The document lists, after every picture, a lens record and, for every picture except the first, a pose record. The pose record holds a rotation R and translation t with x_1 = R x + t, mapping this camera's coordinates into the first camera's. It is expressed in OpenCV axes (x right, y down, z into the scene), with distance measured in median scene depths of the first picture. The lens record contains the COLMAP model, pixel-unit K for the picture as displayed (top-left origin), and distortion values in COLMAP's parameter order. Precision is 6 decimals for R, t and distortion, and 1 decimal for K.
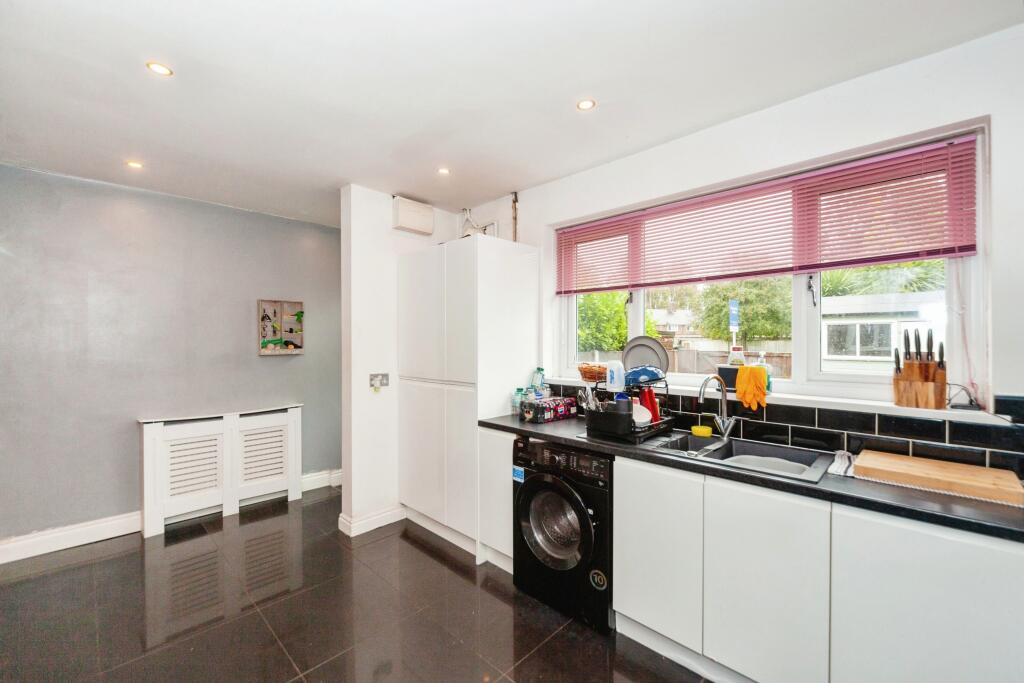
lens RADIAL K [[420.3, 0, 512.0], [0, 420.3, 341.5], [0, 0, 1]] dist [0.000321, 0.000010]
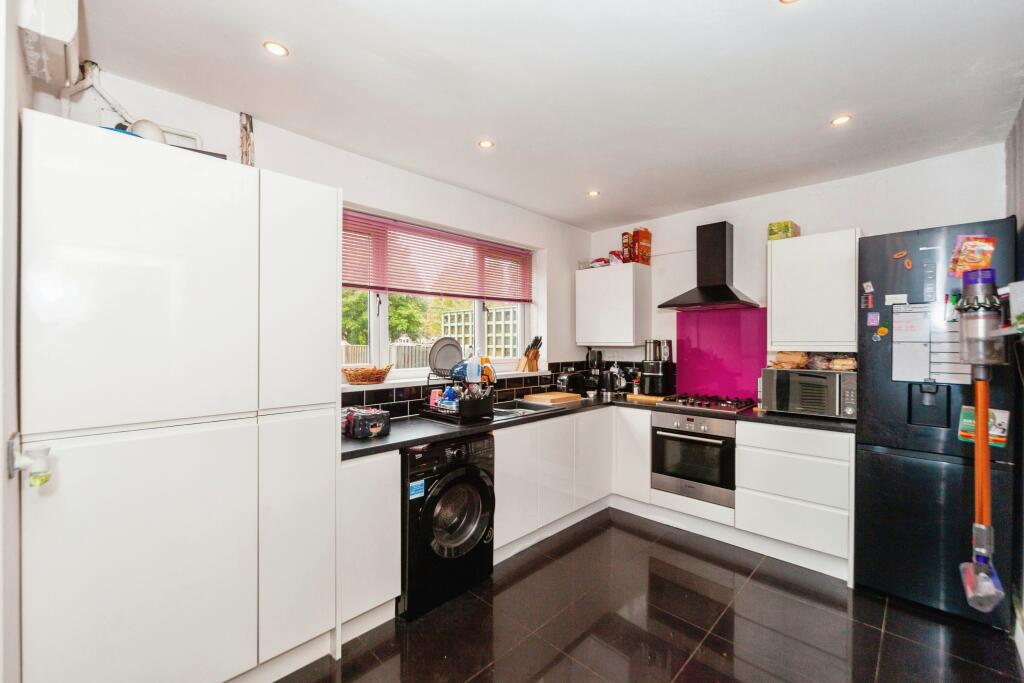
lens RADIAL K [[420.3, 0, 512.0], [0, 420.3, 341.5], [0, 0, 1]] dist [0.000321, 0.000010]
pose [[0.002114, -0.001665, 0.999996, -1.003231], [-0.000693, 0.999998, 0.001666, -0.003236], [-0.999998, -0.000696, 0.002113, 0.905147]]
